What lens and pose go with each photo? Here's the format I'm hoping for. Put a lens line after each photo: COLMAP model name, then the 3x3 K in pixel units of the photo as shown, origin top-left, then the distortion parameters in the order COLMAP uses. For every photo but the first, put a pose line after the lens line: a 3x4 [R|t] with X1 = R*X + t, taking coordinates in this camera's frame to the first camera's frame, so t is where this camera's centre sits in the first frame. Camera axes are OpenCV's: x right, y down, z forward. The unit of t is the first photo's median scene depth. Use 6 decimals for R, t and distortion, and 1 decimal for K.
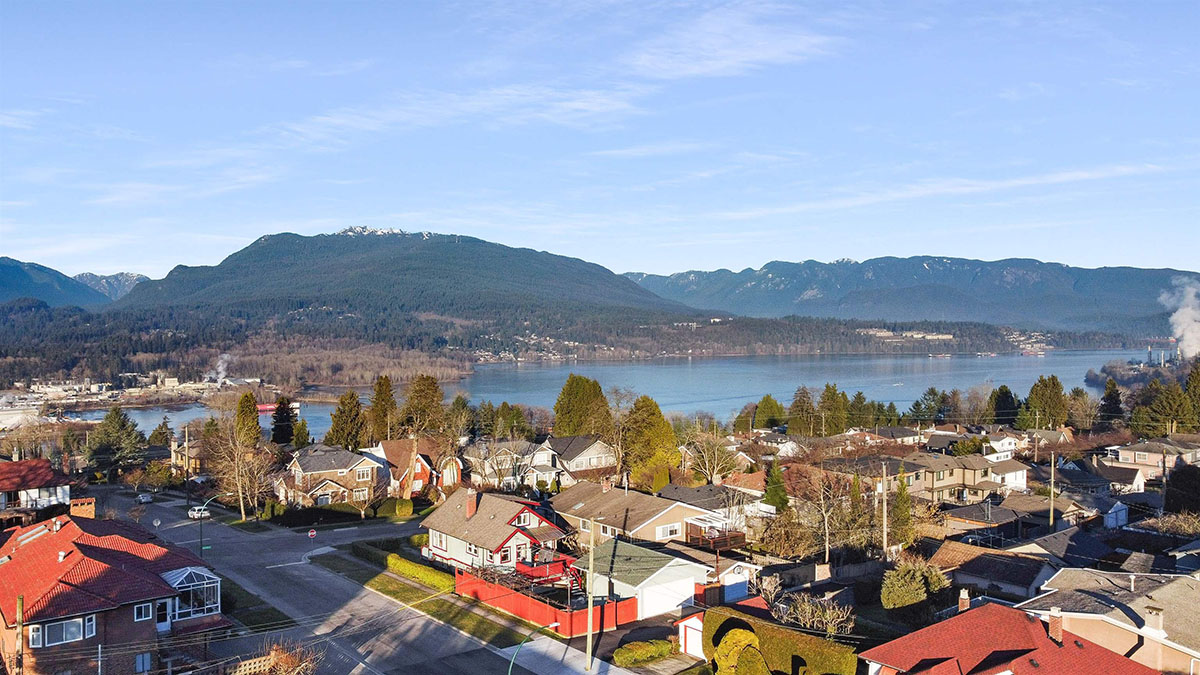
lens RADIAL K [[910.4, 0, 589.0], [0, 910.4, 333.8], [0, 0, 1]] dist [0.009213, -0.011934]
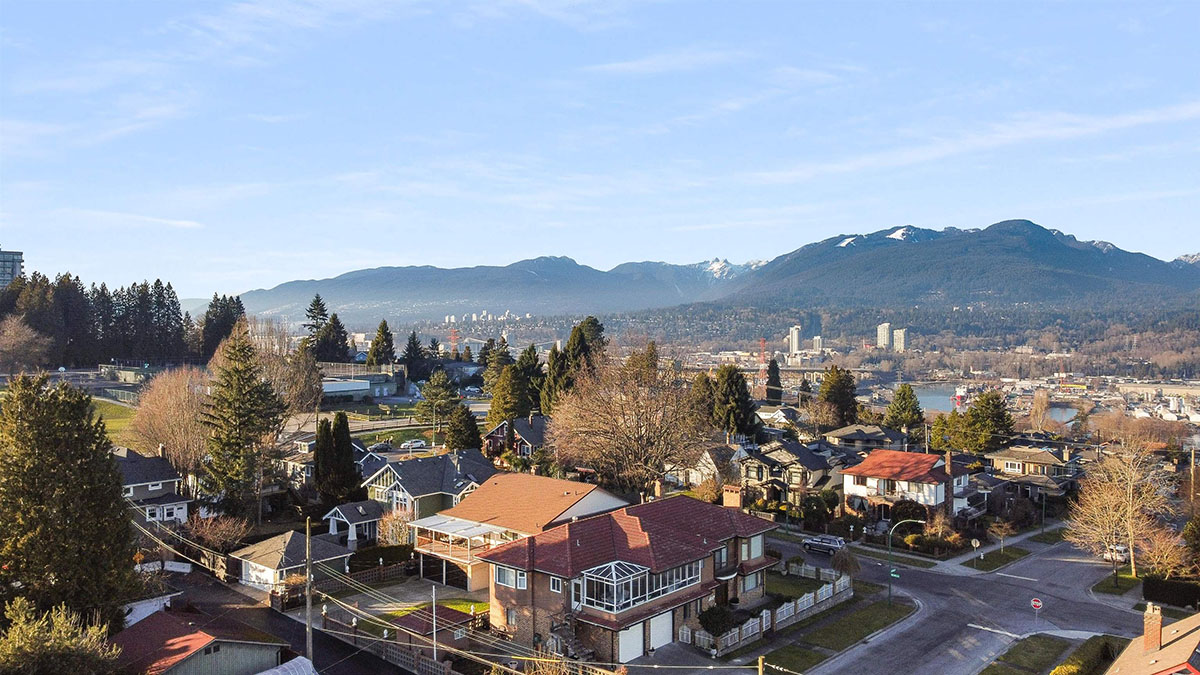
lens RADIAL K [[910.4, 0, 589.0], [0, 910.4, 333.8], [0, 0, 1]] dist [0.009213, -0.011934]
pose [[0.179850, 0.019702, -0.983497, 0.380520], [-0.009229, 0.999789, 0.018340, -0.012834], [0.983651, 0.005778, 0.179994, 0.531277]]
